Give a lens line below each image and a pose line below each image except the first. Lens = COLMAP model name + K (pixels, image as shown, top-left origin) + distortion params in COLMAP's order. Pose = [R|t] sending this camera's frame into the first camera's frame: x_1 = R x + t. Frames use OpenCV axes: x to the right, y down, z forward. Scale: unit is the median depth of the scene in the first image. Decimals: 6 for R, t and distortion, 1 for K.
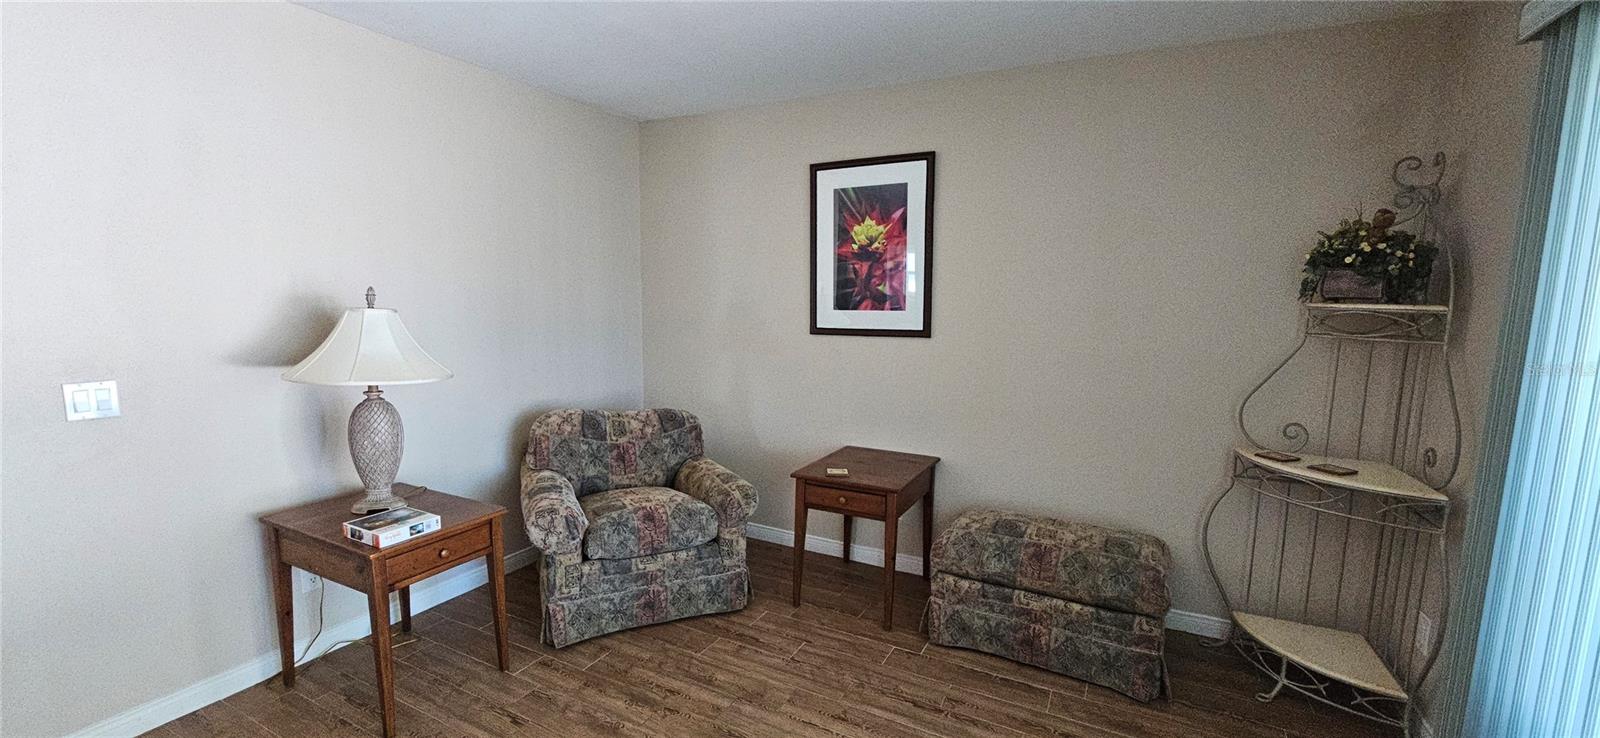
lens RADIAL K [[653.2, 0, 799.3], [0, 653.2, 375.8], [0, 0, 1]] dist [-0.000374, -0.000136]
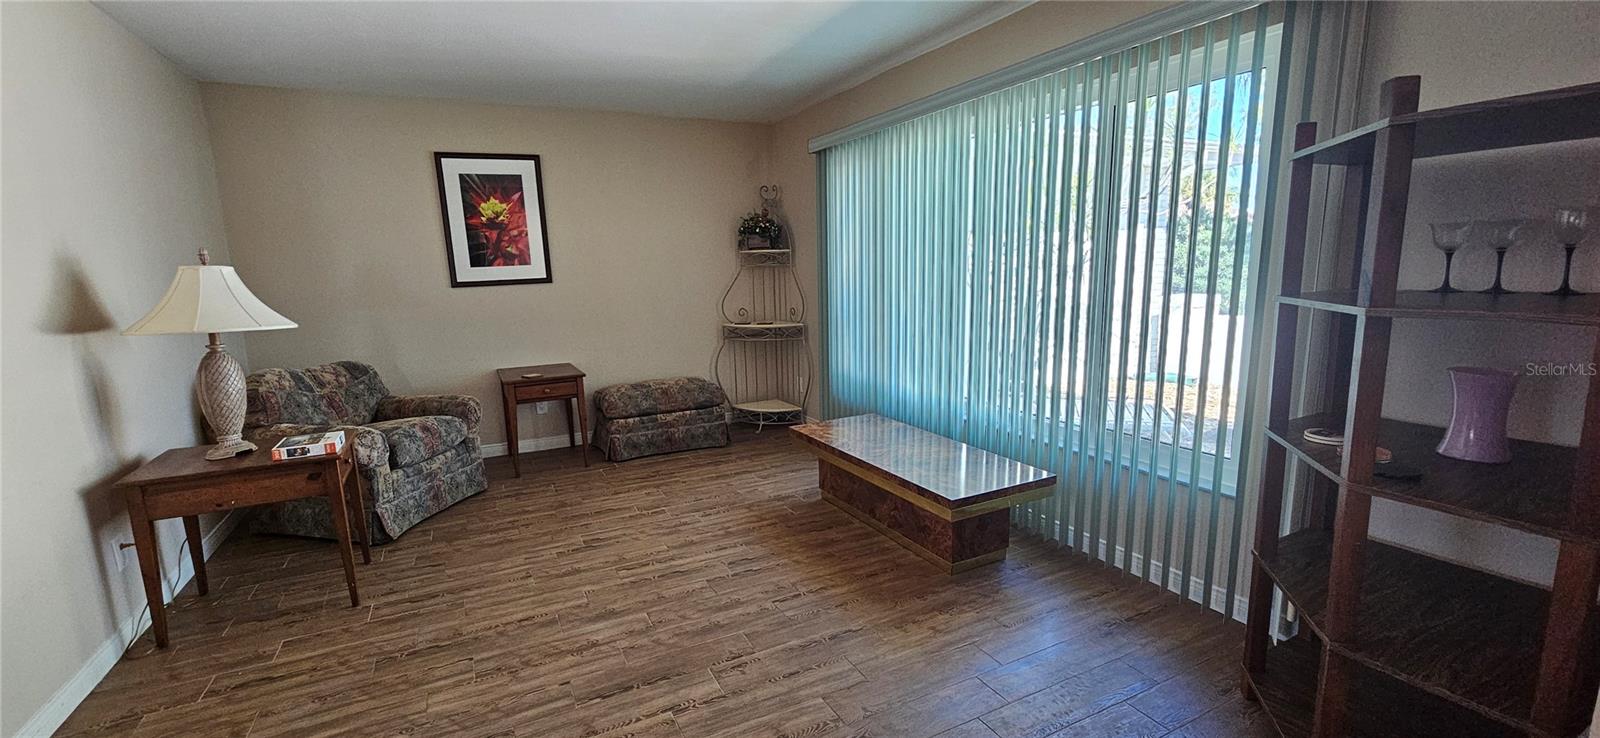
lens RADIAL K [[653.2, 0, 799.3], [0, 653.2, 375.8], [0, 0, 1]] dist [-0.000374, -0.000136]
pose [[0.563846, -0.170005, 0.808193, -0.721311], [0.141856, 0.983977, 0.108014, 0.069310], [-0.813606, 0.053744, 0.578928, -0.297078]]
